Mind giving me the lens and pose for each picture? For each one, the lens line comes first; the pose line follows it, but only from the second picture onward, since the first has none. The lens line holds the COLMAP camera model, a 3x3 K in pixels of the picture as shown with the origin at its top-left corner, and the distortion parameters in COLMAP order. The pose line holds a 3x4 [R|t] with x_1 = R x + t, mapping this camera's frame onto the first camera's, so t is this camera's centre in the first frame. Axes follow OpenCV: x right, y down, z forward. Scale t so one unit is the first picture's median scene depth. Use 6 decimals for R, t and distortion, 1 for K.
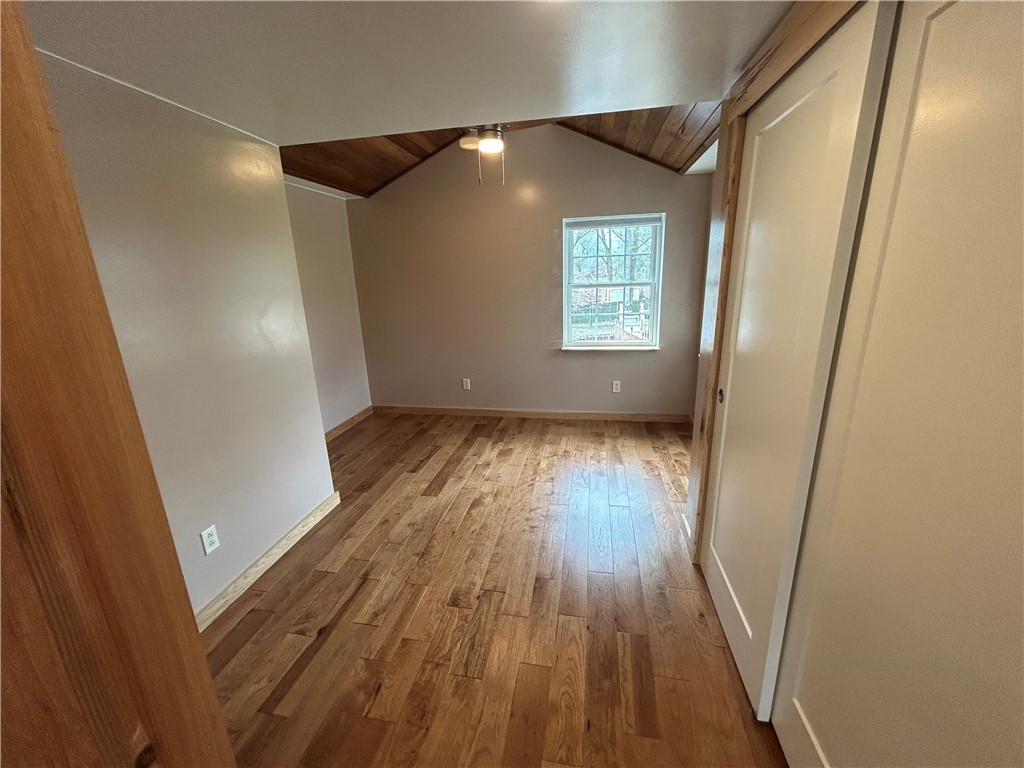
lens RADIAL K [[412.3, 0, 512.0], [0, 412.3, 384.0], [0, 0, 1]] dist [0.001444, 0.000058]
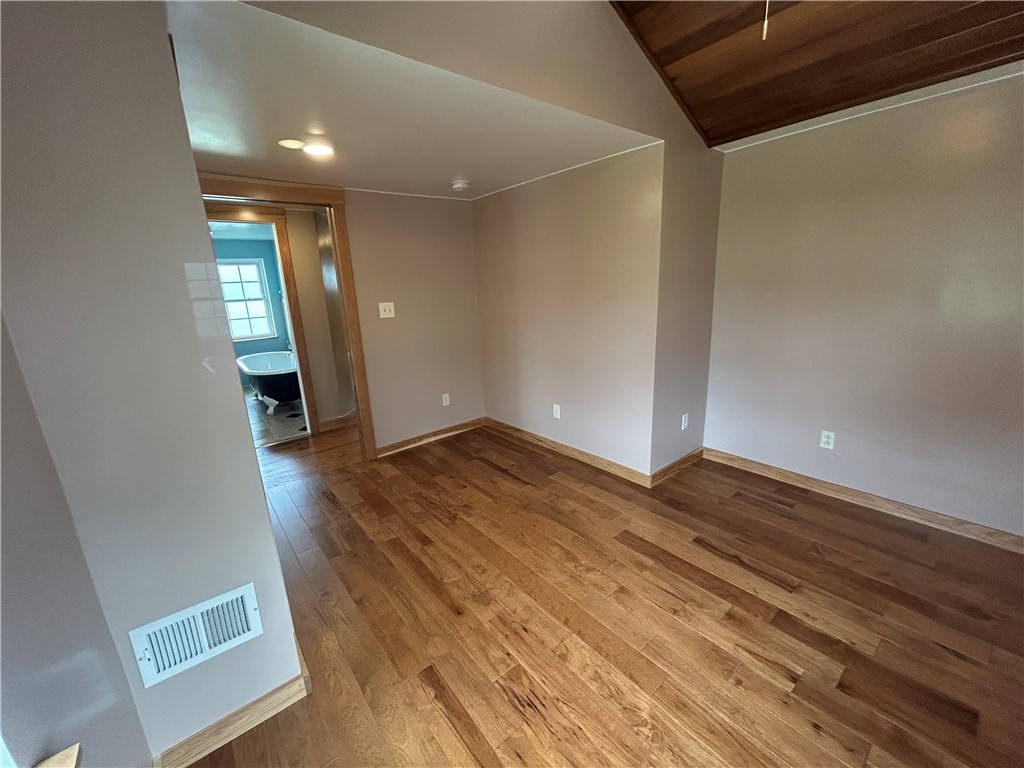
lens RADIAL K [[412.3, 0, 512.0], [0, 412.3, 384.0], [0, 0, 1]] dist [0.001444, 0.000058]
pose [[-0.643879, 0.242695, -0.725617, 0.361642], [-0.139709, 0.895124, 0.423361, -0.247624], [0.752264, 0.373968, -0.542445, 0.912645]]
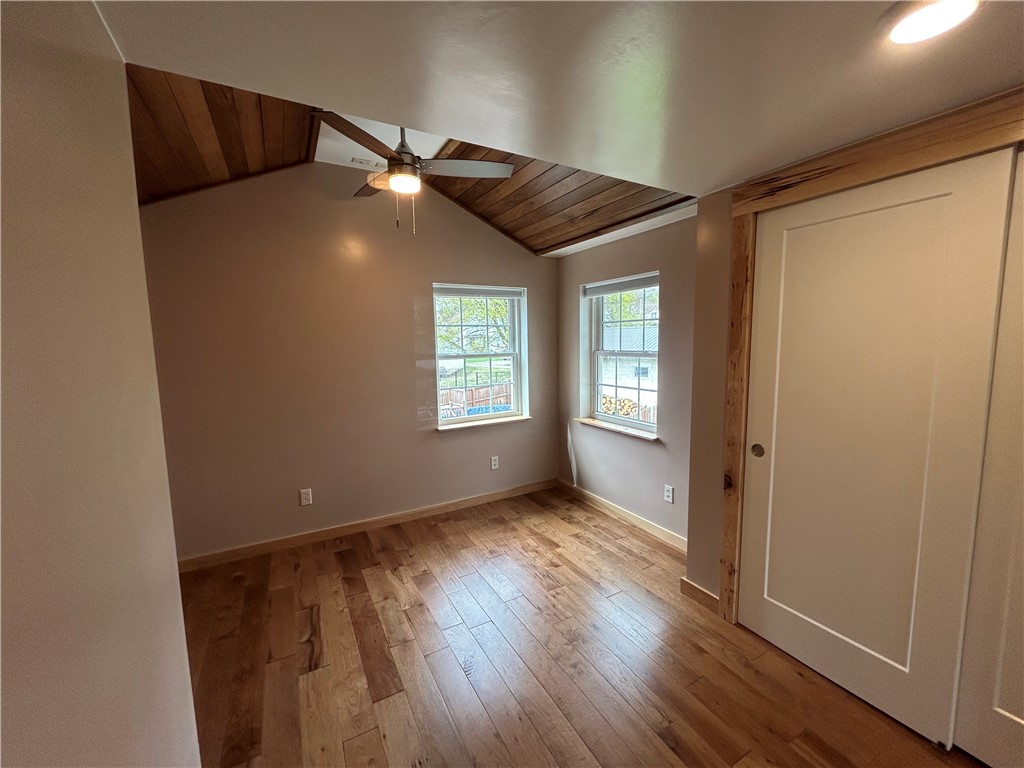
lens RADIAL K [[412.3, 0, 512.0], [0, 412.3, 384.0], [0, 0, 1]] dist [0.001444, 0.000058]
pose [[0.764167, -0.047734, 0.643250, -0.333324], [0.159758, 0.980192, -0.117051, -0.058097], [-0.624921, 0.192211, 0.756656, 0.271018]]
